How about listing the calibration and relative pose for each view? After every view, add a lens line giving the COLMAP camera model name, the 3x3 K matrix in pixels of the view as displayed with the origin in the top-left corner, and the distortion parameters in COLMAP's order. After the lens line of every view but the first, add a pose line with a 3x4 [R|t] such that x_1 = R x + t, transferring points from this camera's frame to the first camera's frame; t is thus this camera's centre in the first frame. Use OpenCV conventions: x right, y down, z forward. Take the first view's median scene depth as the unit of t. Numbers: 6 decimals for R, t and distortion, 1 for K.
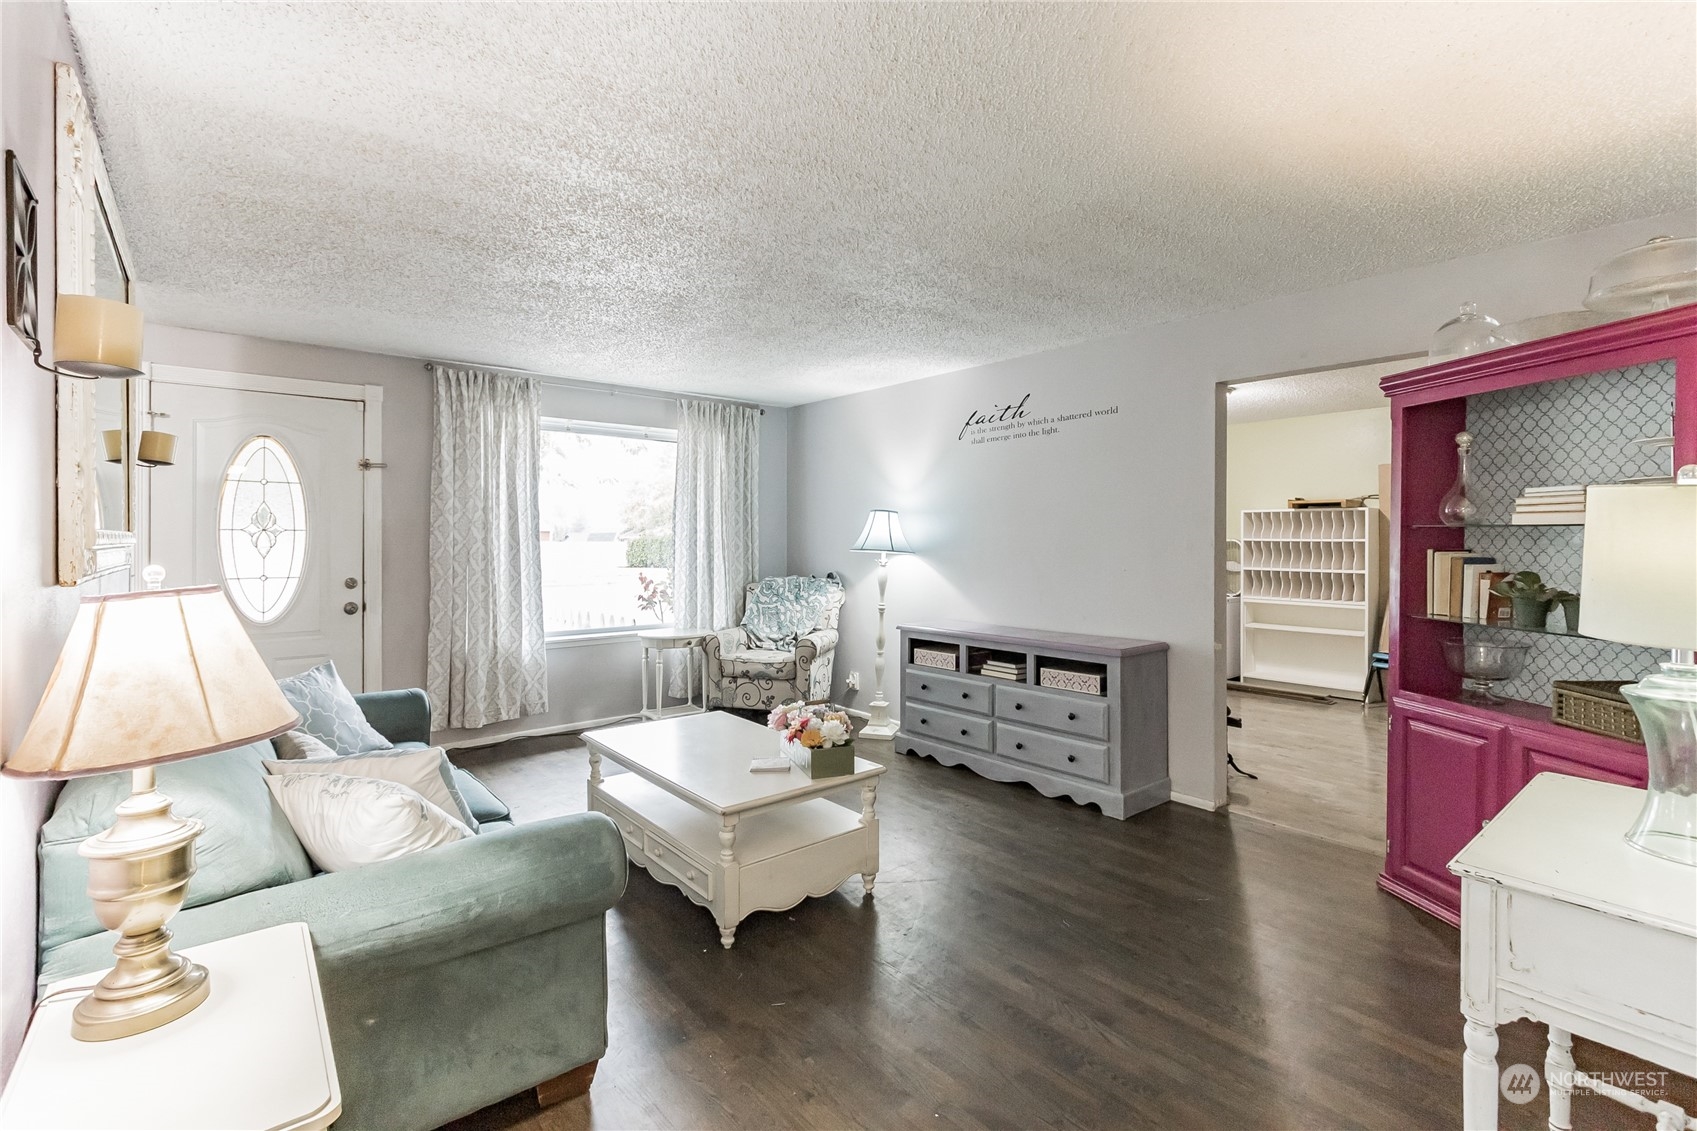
lens RADIAL K [[782.5, 0, 859.9], [0, 782.5, 539.9], [0, 0, 1]] dist [0.000341, 0.000460]
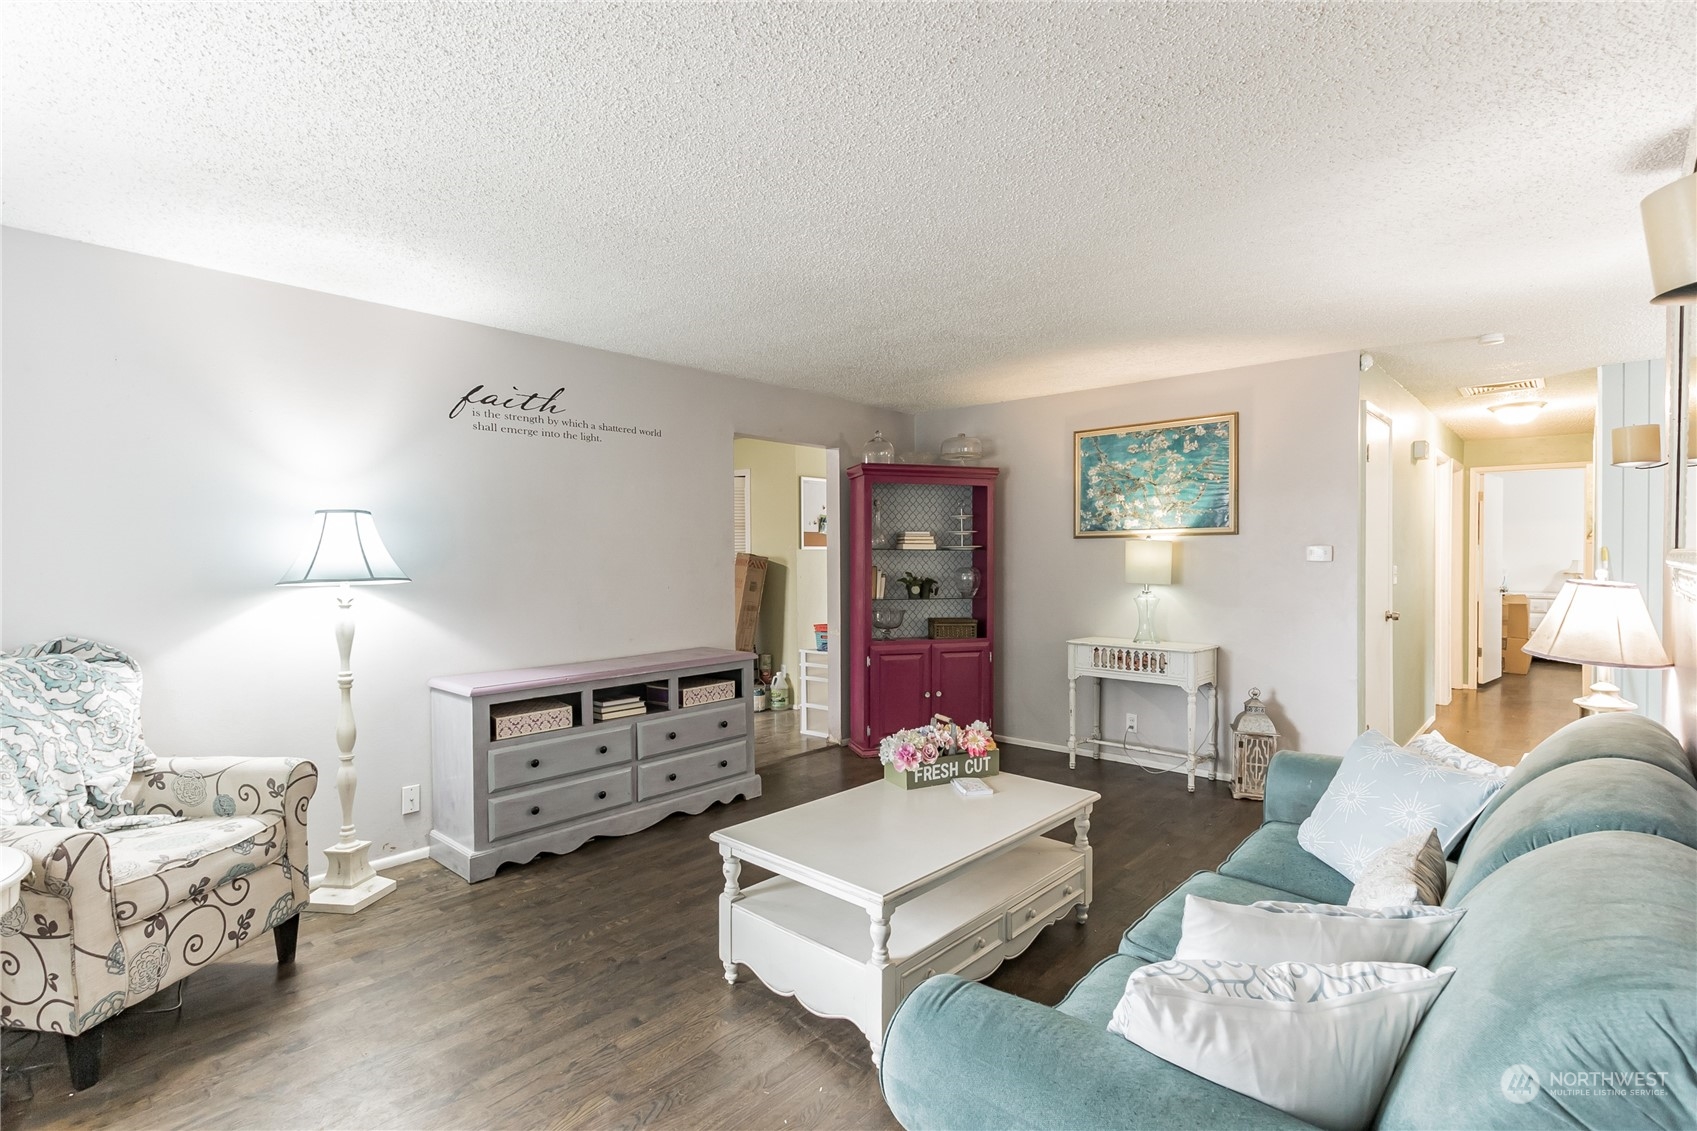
lens RADIAL K [[782.5, 0, 850.8], [0, 782.5, 568.2], [0, 0, 1]] dist [0.000341, 0.000460]
pose [[-0.123773, -0.013553, 0.992218, -0.671566], [0.008610, 0.999854, 0.014732, -0.000562], [-0.992273, 0.010366, -0.123638, 0.800476]]
